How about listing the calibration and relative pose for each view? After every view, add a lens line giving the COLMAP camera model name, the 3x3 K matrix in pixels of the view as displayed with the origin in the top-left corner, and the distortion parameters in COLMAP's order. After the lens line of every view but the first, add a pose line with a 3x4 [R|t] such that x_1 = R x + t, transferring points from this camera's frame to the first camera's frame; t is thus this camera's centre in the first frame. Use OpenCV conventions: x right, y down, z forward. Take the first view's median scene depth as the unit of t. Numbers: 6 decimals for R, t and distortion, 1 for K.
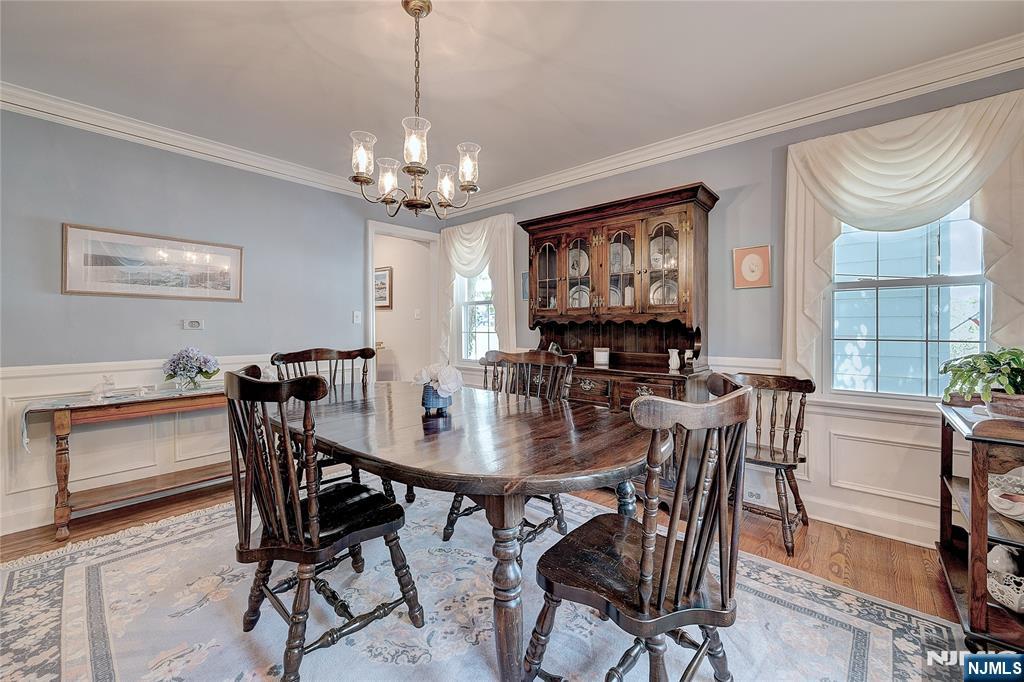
lens RADIAL K [[407.5, 0, 512.2], [0, 407.5, 332.1], [0, 0, 1]] dist [-0.001663, -0.000188]
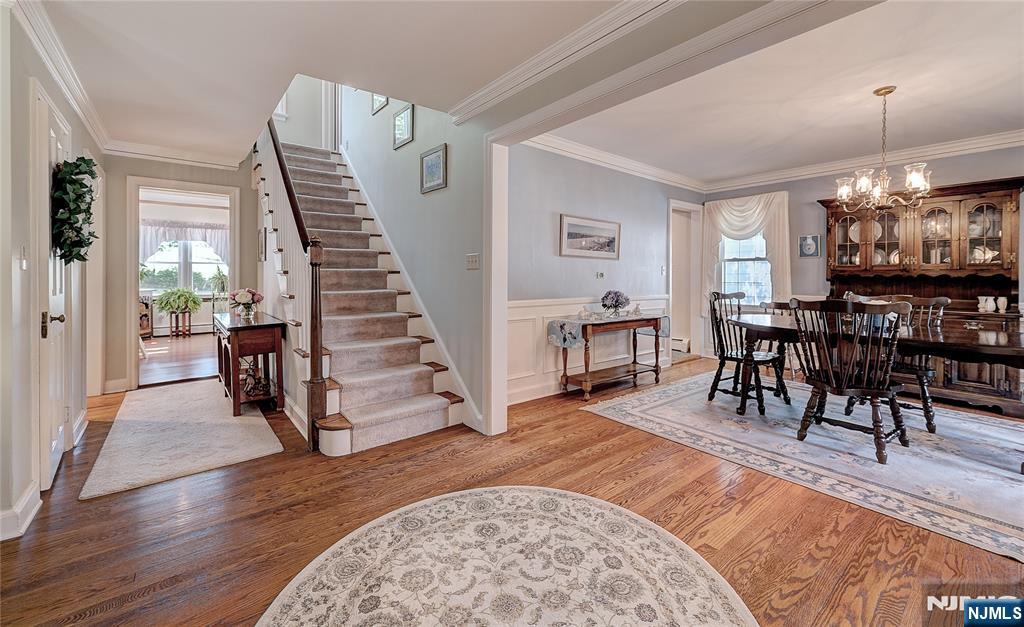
lens RADIAL K [[412.7, 0, 497.0], [0, 412.7, 279.9], [0, 0, 1]] dist [0.000697, 0.000112]
pose [[0.983622, 0.009681, -0.179982, -0.986697], [-0.011378, 0.999900, -0.008394, 0.018687], [0.179883, 0.010304, 0.983634, -0.655513]]
